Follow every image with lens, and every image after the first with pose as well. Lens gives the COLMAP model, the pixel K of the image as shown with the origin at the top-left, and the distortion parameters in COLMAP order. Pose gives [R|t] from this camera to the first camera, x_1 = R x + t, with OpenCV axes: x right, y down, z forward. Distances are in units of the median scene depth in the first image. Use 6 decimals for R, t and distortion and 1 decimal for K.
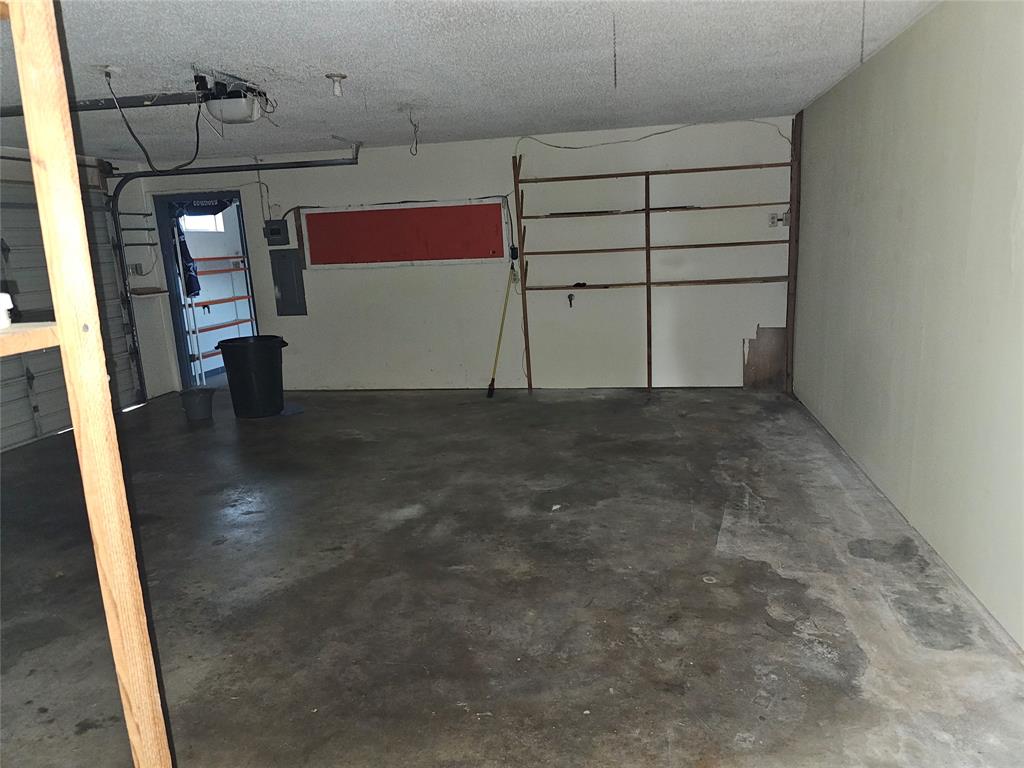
lens RADIAL K [[680.1, 0, 512.0], [0, 680.1, 384.0], [0, 0, 1]] dist [0.038287, -0.041638]
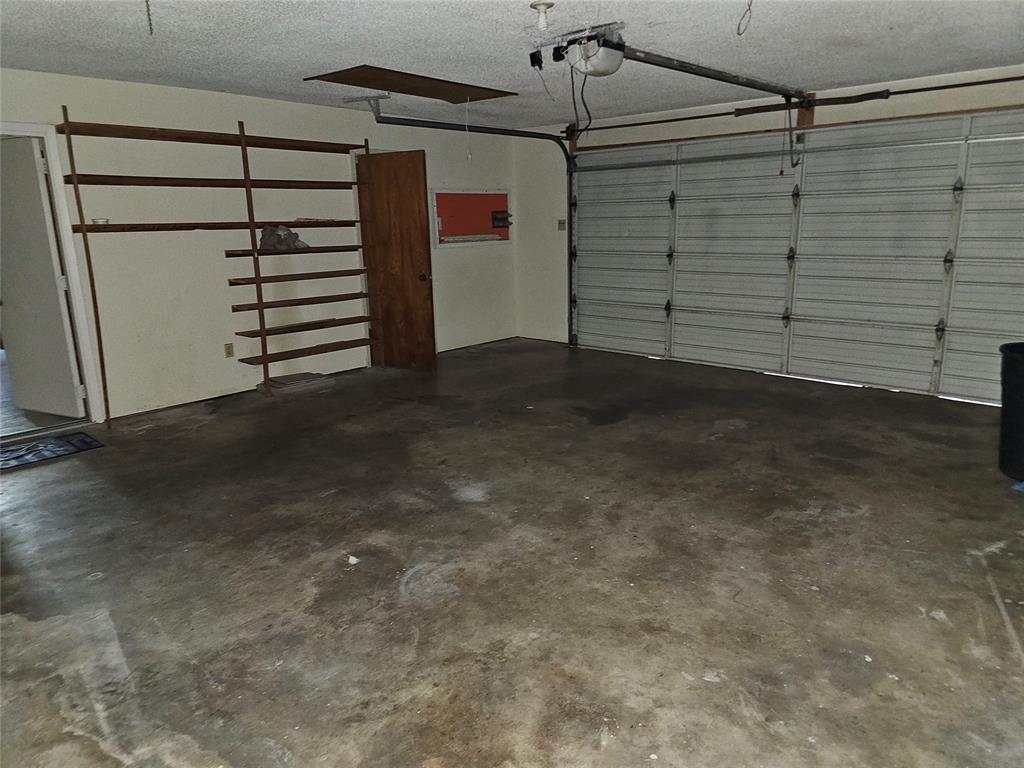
lens RADIAL K [[680.1, 0, 512.0], [0, 680.1, 384.0], [0, 0, 1]] dist [0.038287, -0.041638]
pose [[-0.512222, 0.264538, -0.817097, 0.548319], [-0.143563, 0.911624, 0.385138, -0.320454], [0.846769, 0.314582, -0.428976, 1.420022]]
